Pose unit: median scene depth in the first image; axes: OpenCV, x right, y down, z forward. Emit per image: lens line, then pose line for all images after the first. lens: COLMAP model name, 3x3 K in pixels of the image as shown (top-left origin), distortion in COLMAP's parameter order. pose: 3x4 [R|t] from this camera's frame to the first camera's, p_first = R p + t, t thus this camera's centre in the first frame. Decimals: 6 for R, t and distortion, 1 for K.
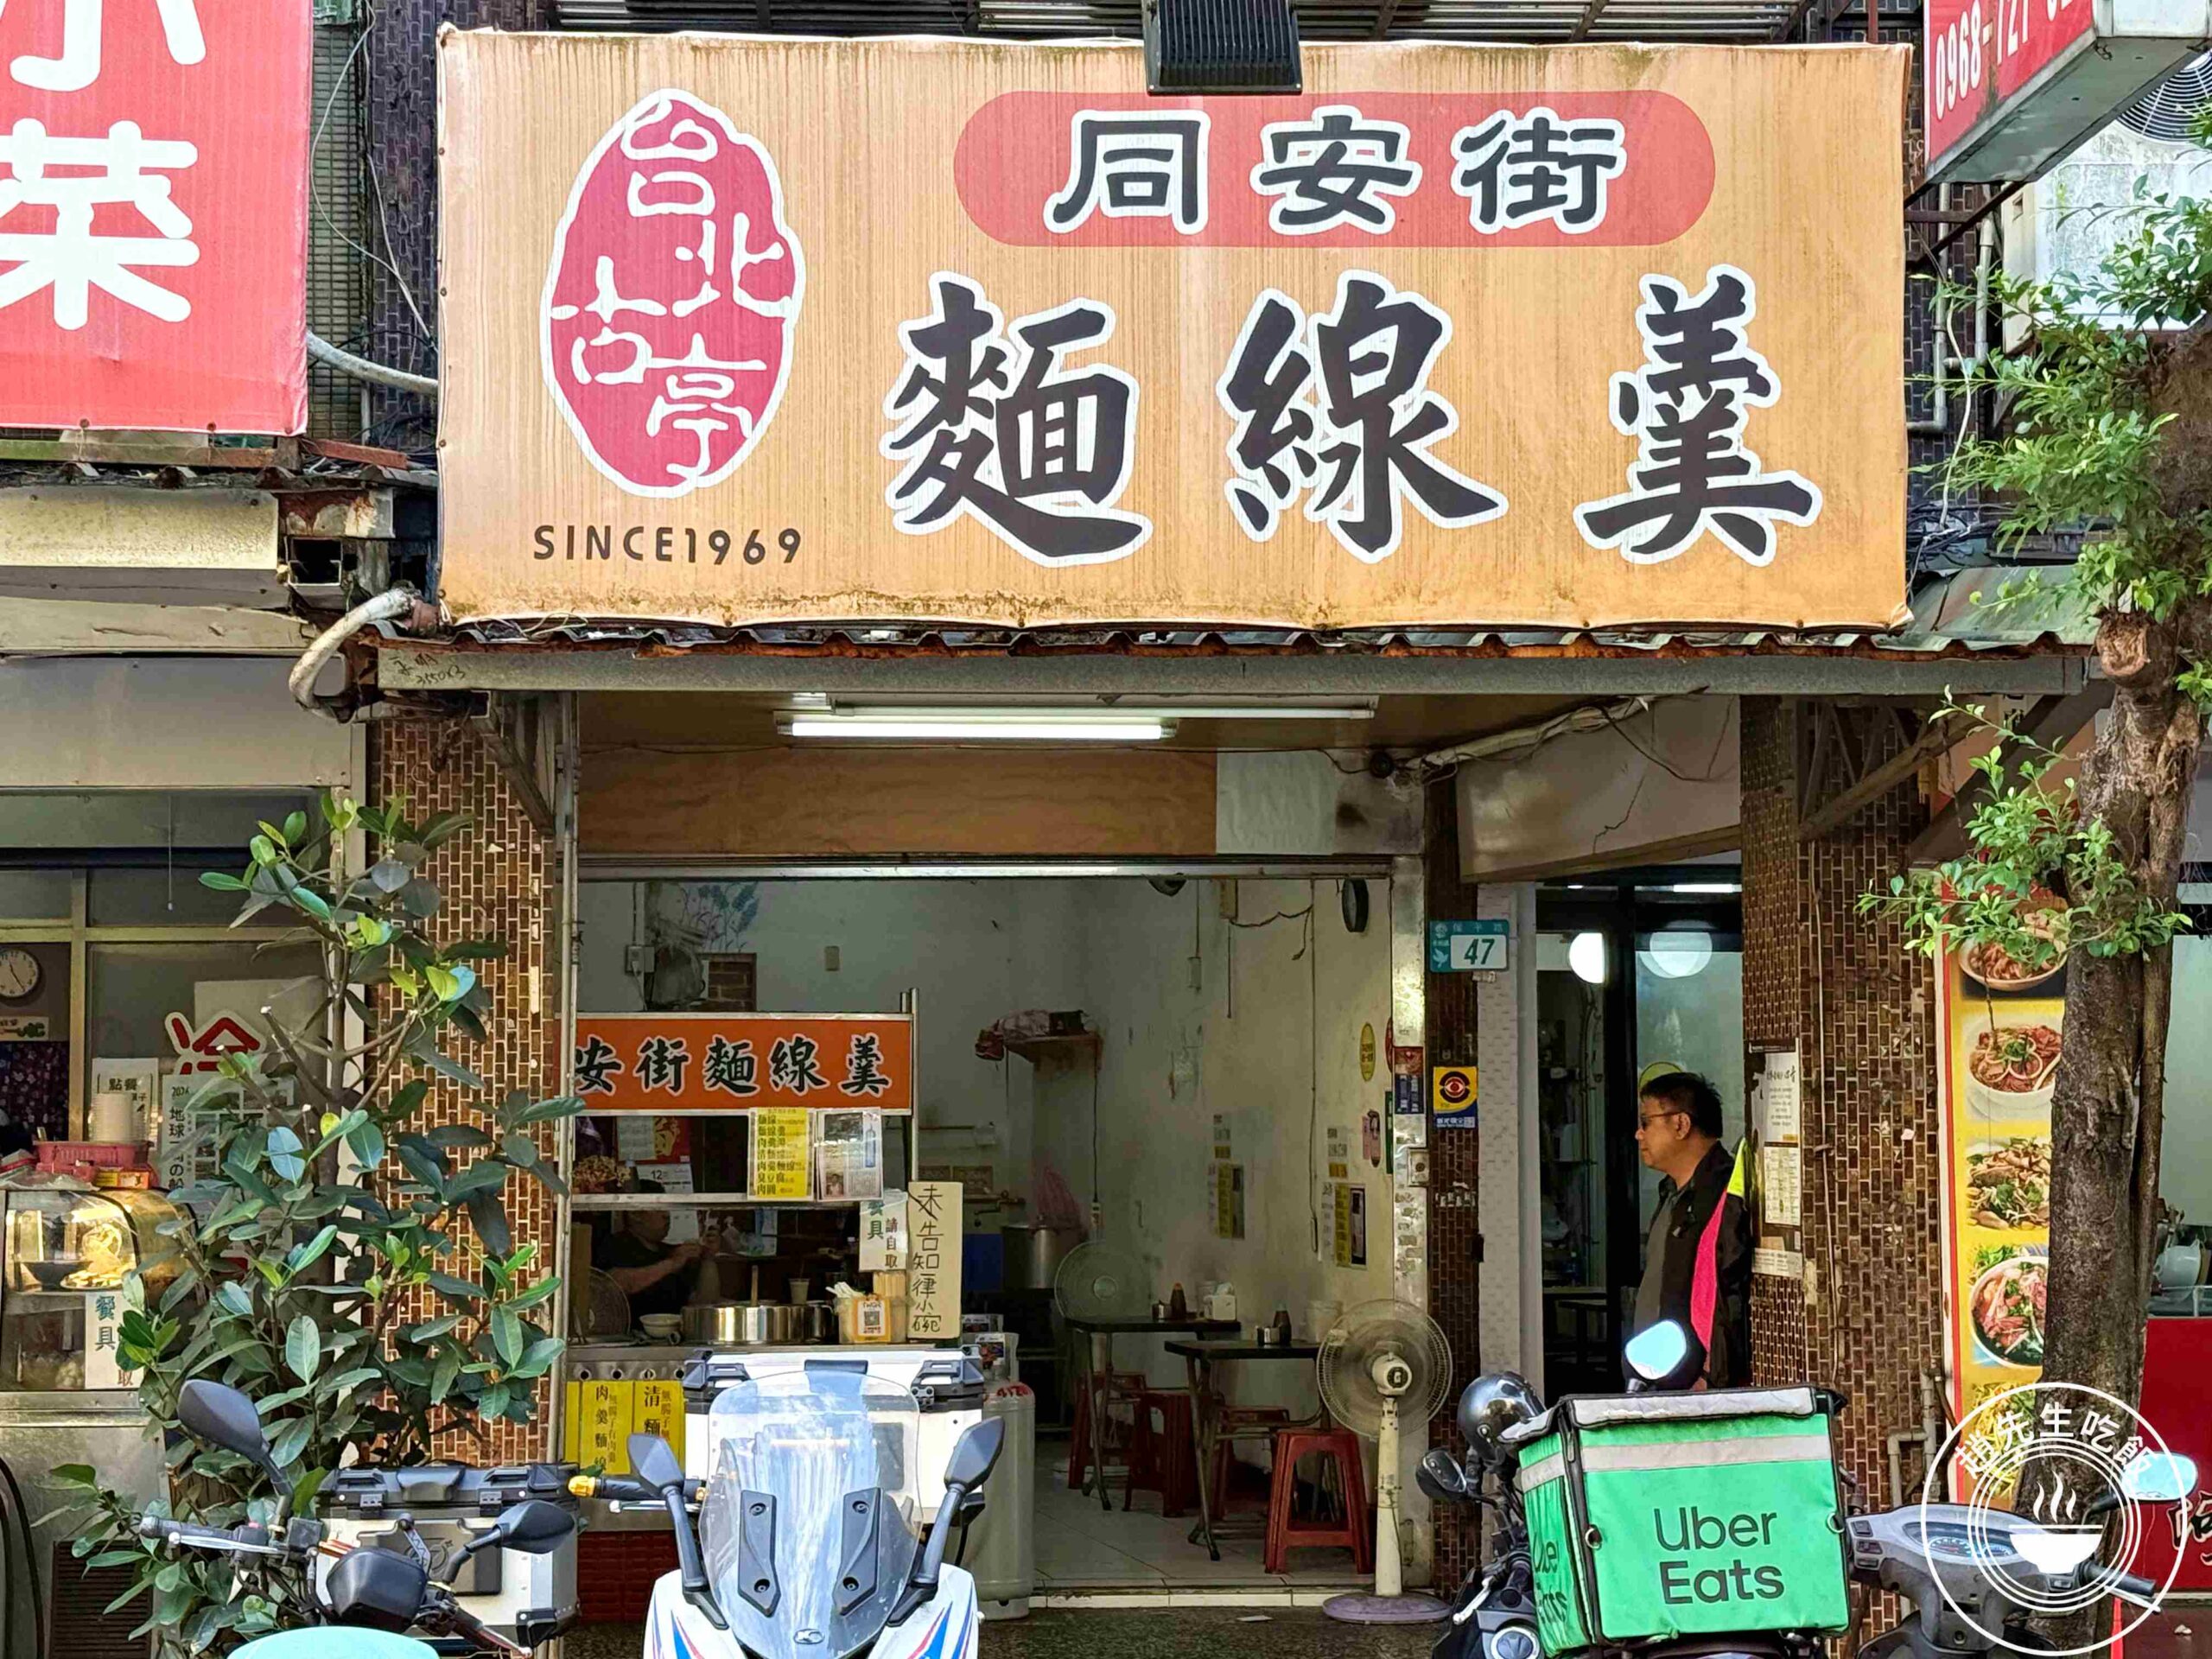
lens RADIAL K [[4141.8, 0, 1106.0], [0, 4141.8, 829.5], [0, 0, 1]] dist [-0.014561, -0.017725]
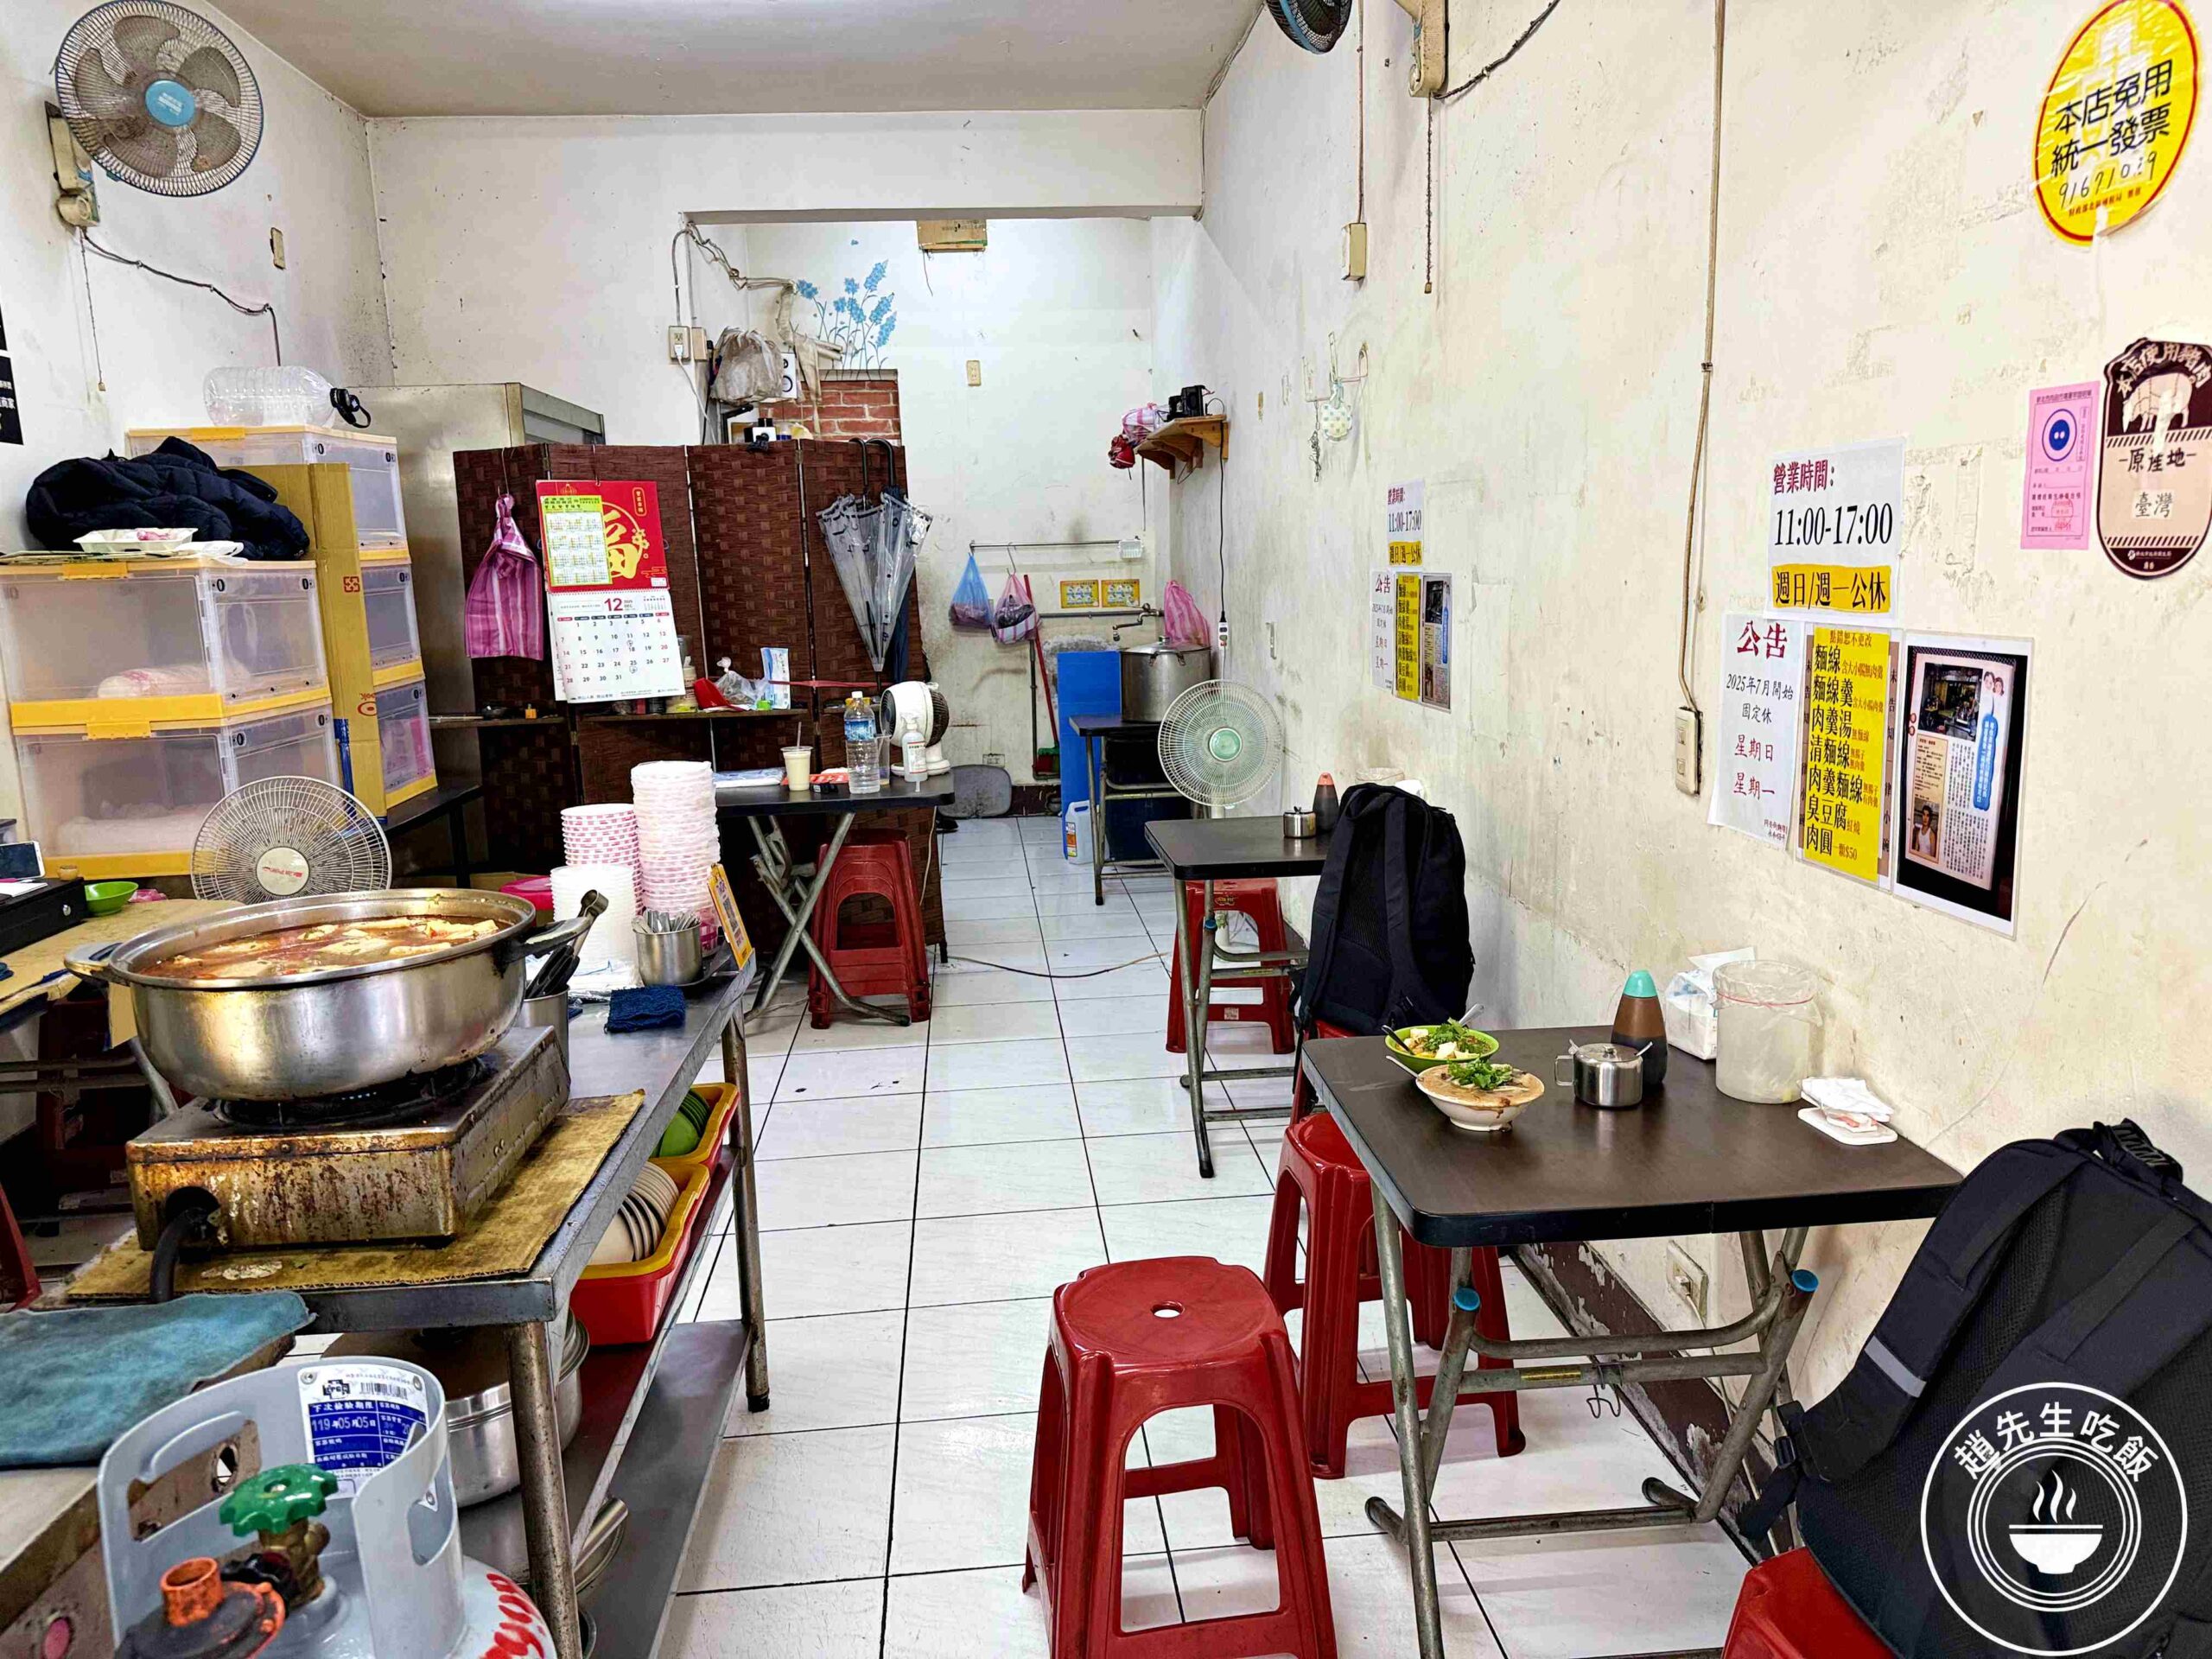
lens RADIAL K [[1577.1, 0, 1106.0], [0, 1577.1, 829.5], [0, 0, 1]] dist [0.056693, -0.002032]
pose [[0.993377, -0.004849, -0.114802, 0.011562], [0.032205, 0.970812, 0.237670, 0.059918], [0.110299, -0.239793, 0.964538, 0.752561]]
